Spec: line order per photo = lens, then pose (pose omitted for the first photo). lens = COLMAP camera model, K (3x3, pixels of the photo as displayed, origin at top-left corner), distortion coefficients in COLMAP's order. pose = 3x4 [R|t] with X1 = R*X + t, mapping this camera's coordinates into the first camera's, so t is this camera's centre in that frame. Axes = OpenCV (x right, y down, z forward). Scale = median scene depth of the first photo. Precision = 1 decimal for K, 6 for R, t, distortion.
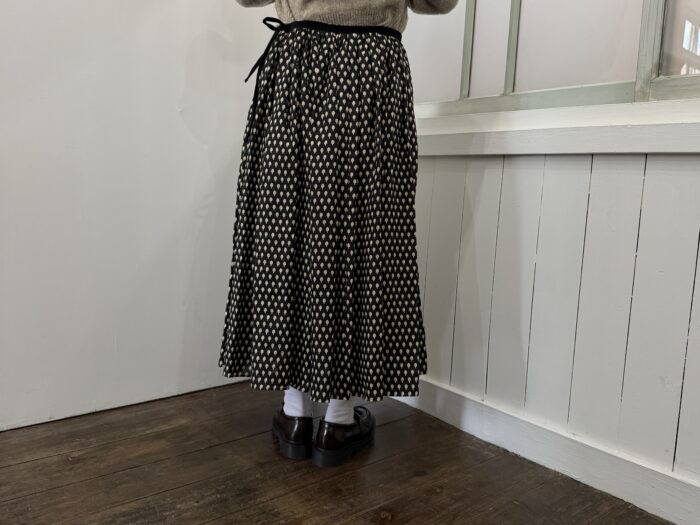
lens RADIAL K [[612.0, 0, 350.0], [0, 612.0, 262.5], [0, 0, 1]] dist [0.005254, -0.017759]
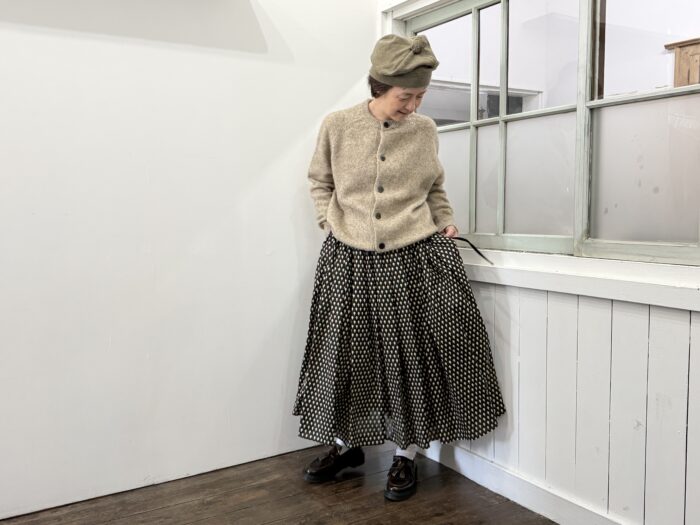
lens RADIAL K [[672.2, 0, 350.0], [0, 672.2, 262.5], [0, 0, 1]] dist [0.037922, -0.007652]
pose [[0.989815, -0.041218, -0.136262, 0.148227], [0.034423, 0.998061, -0.051857, -0.169851], [0.138135, 0.046638, 0.989315, -0.625706]]
